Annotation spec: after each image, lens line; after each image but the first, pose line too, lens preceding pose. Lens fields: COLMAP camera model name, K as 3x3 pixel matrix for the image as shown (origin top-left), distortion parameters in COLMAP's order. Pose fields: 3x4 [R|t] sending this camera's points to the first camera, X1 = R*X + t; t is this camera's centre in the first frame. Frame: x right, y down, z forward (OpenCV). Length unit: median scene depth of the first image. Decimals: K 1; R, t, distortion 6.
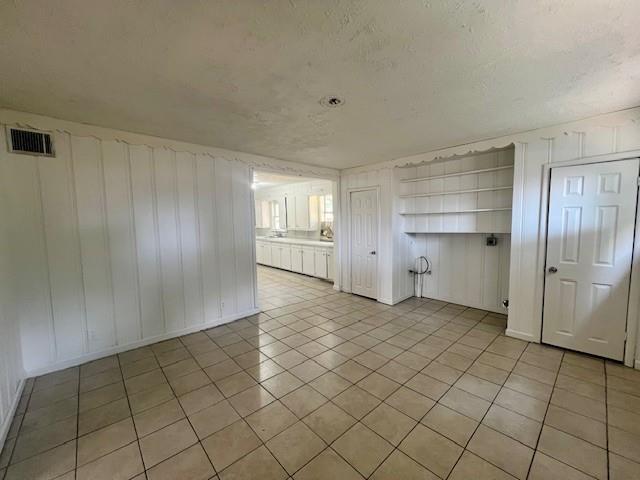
lens RADIAL K [[256.6, 0, 320.0], [0, 256.6, 240.0], [0, 0, 1]] dist [0.000841, -0.000209]
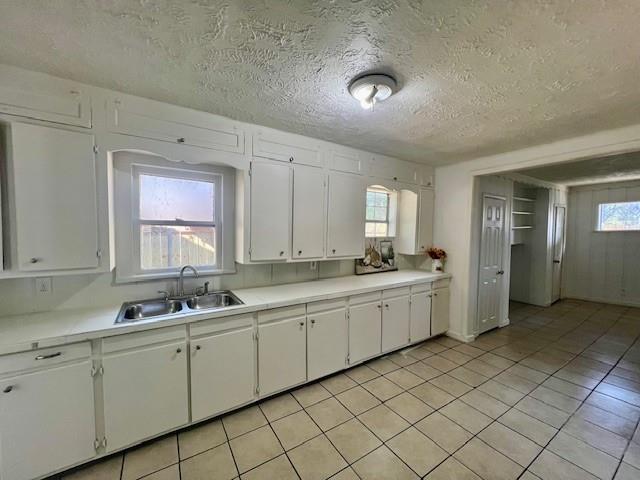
lens RADIAL K [[256.6, 0, 320.0], [0, 256.6, 240.0], [0, 0, 1]] dist [0.000841, -0.000209]
pose [[0.180251, -0.034893, 0.983002, -0.479422], [0.068099, 0.997415, 0.022918, -0.080294], [-0.981260, 0.062811, 0.182161, 0.935756]]
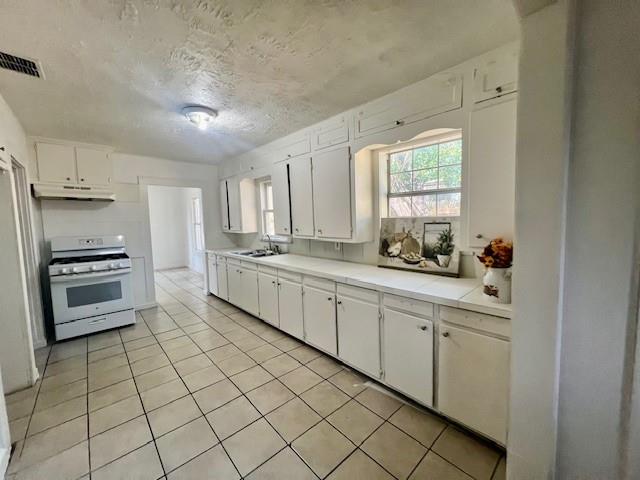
lens RADIAL K [[256.6, 0, 320.0], [0, 256.6, 240.0], [0, 0, 1]] dist [0.000841, -0.000209]
pose [[0.999973, -0.006125, 0.004142, -0.085901], [0.006148, 0.999966, -0.005469, -0.035979], [-0.004108, 0.005495, 0.999976, 0.586369]]
